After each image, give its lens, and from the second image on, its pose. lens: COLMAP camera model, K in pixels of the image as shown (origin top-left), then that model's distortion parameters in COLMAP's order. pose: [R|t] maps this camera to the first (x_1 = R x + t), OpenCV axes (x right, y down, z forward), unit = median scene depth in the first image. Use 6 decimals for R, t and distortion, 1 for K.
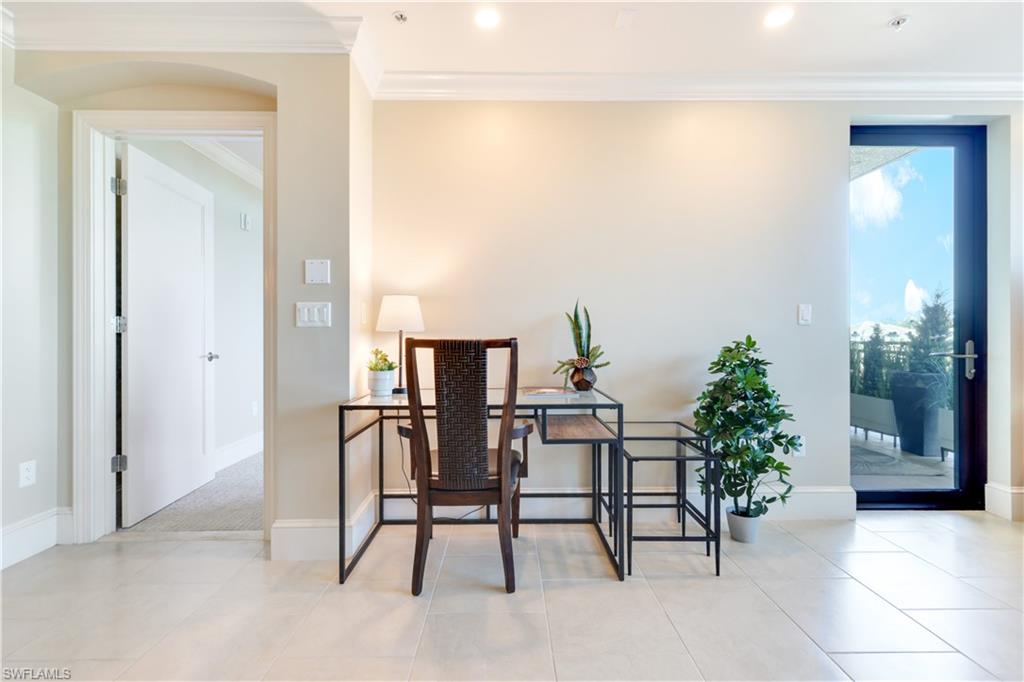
lens RADIAL K [[441.8, 0, 514.2], [0, 441.8, 337.7], [0, 0, 1]] dist [0.002852, 0.000240]
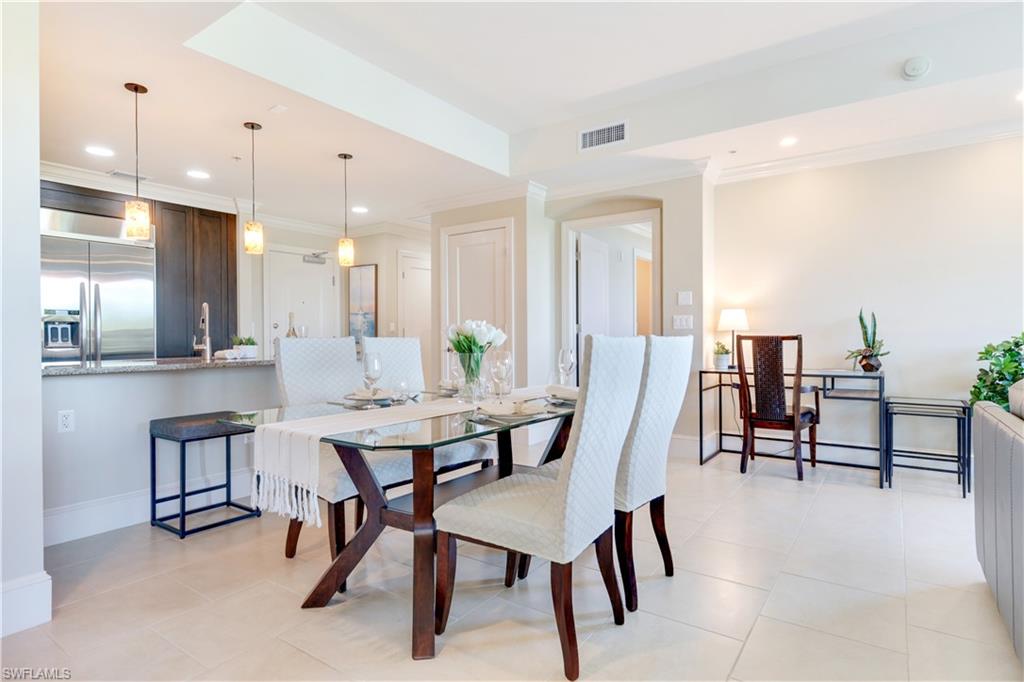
lens RADIAL K [[541.5, 0, 519.2], [0, 541.5, 339.2], [0, 0, 1]] dist [0.001714, 0.001034]
pose [[0.814487, -0.000515, -0.580181, 0.269639], [0.006019, 0.999953, 0.007562, -0.003376], [0.580150, -0.009652, 0.814452, -1.126539]]
